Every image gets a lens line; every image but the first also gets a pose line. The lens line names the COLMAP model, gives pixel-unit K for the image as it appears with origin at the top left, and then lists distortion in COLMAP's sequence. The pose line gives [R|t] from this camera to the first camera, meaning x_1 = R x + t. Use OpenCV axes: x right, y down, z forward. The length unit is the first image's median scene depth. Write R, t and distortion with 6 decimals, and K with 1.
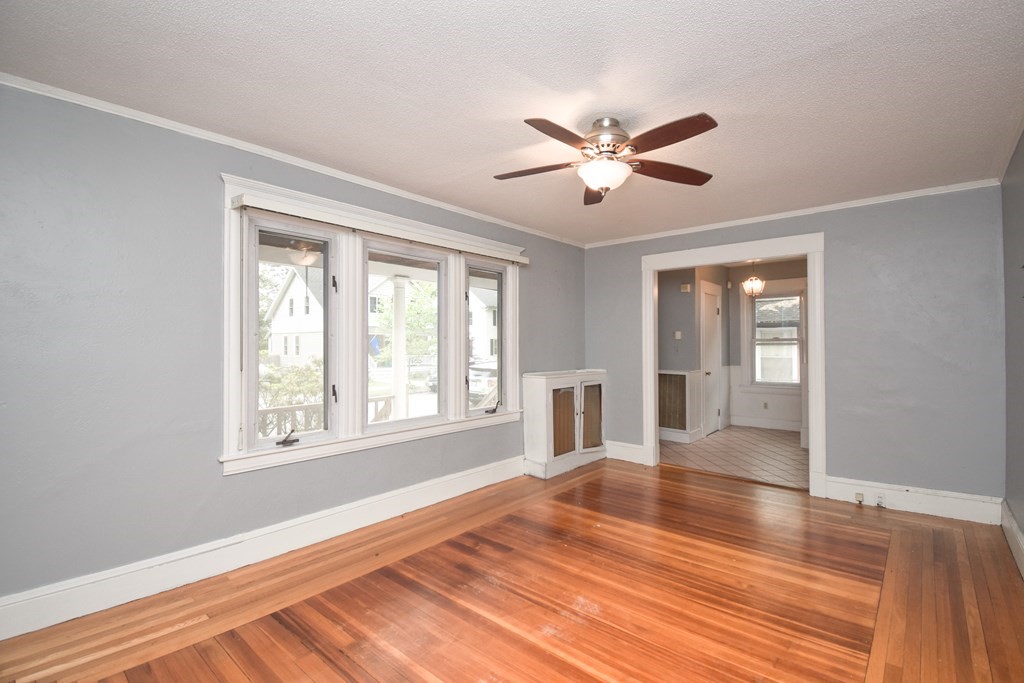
lens RADIAL K [[466.0, 0, 516.9], [0, 466.0, 343.1], [0, 0, 1]] dist [-0.001787, -0.000458]
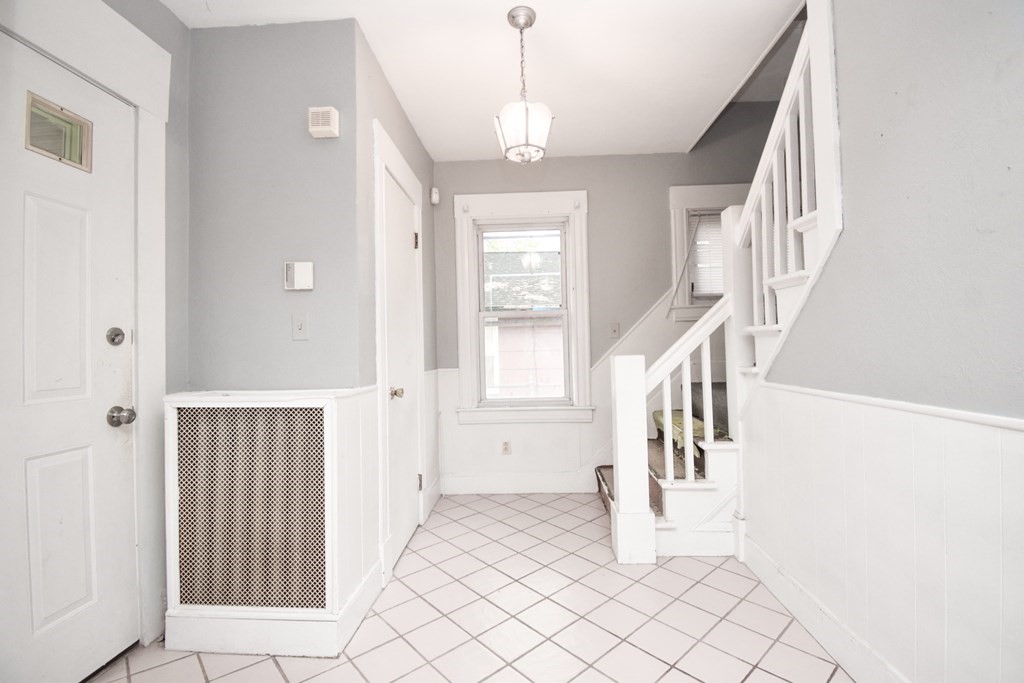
lens RADIAL K [[454.9, 0, 515.6], [0, 454.9, 341.9], [0, 0, 1]] dist [0.001858, -0.000064]
pose [[0.785938, -0.004344, 0.618291, 0.625780], [0.016121, 0.999779, -0.013467, 0.075716], [-0.618096, 0.020552, 0.785834, 1.570905]]
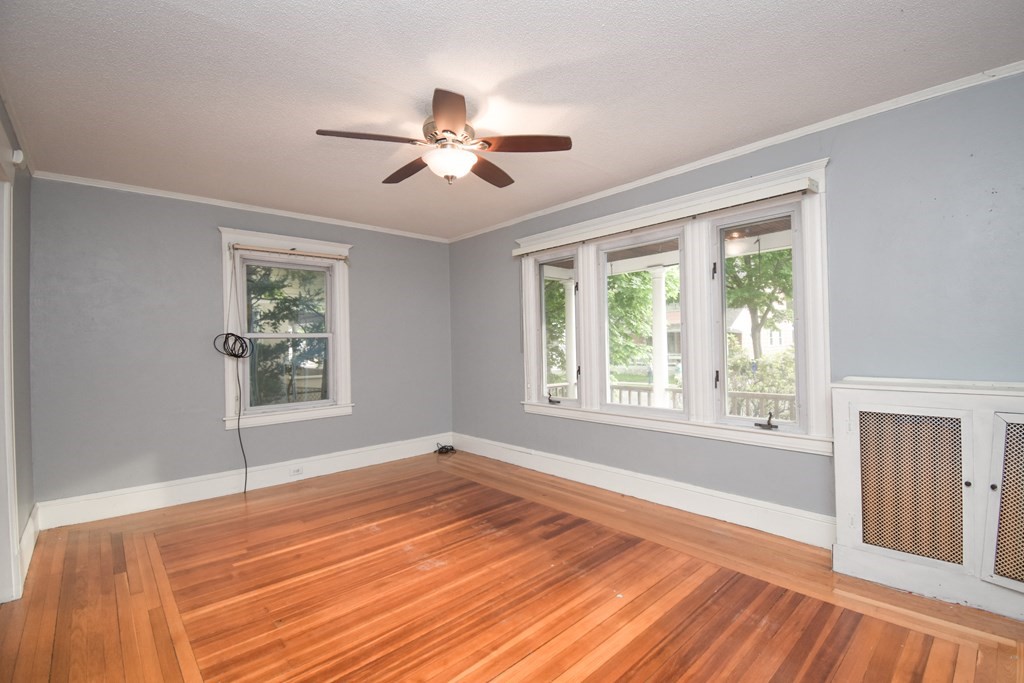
lens RADIAL K [[454.9, 0, 515.6], [0, 454.9, 341.9], [0, 0, 1]] dist [0.001858, -0.000064]
pose [[-0.107624, 0.005016, -0.994179, 1.041342], [0.026168, 0.999655, 0.002211, 0.018677], [0.993847, -0.025778, -0.107718, 1.134994]]
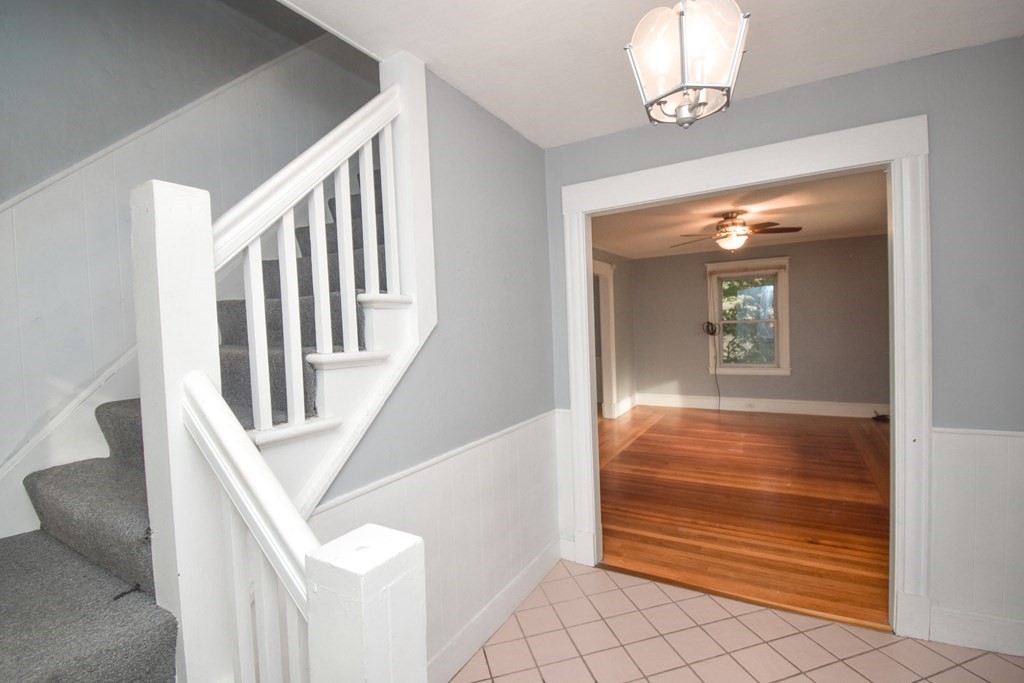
lens RADIAL K [[463.3, 0, 514.8], [0, 463.3, 339.7], [0, 0, 1]] dist [0.019768, -0.028173]
pose [[-0.981077, 0.051790, -0.186565, 1.317952], [0.045995, 0.998319, 0.035262, -0.071566], [0.188078, 0.026014, -0.981810, 2.493965]]
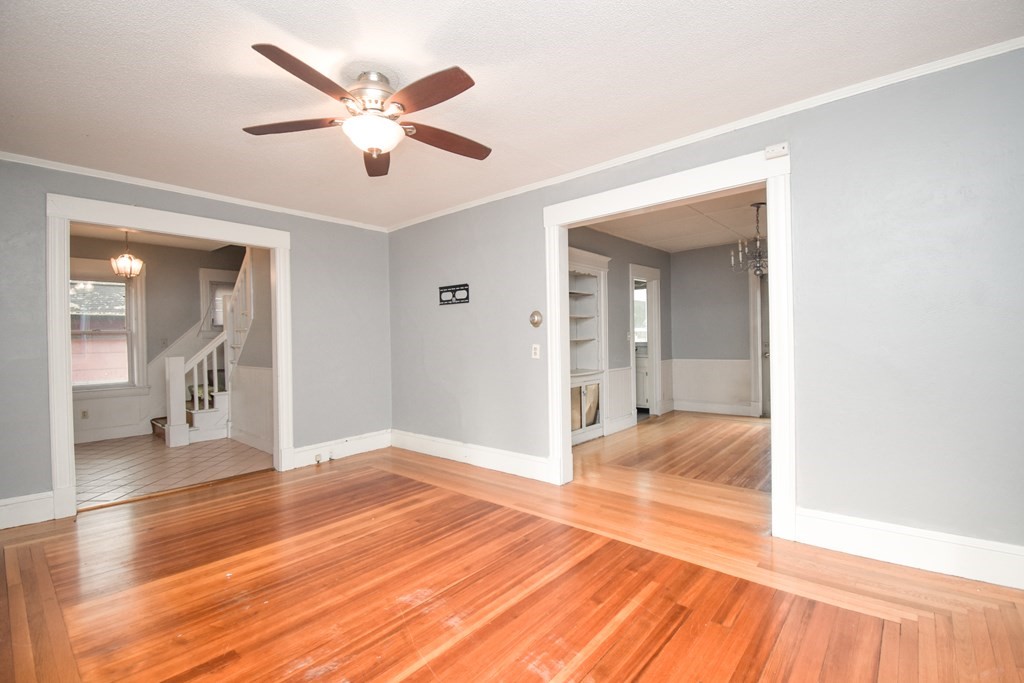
lens RADIAL K [[463.3, 0, 514.8], [0, 463.3, 339.7], [0, 0, 1]] dist [0.019768, -0.028173]
pose [[-0.006621, -0.000714, 0.999978, -0.672438], [0.014061, 0.999901, 0.000807, 0.038937], [-0.999879, 0.014066, -0.006610, 0.677271]]
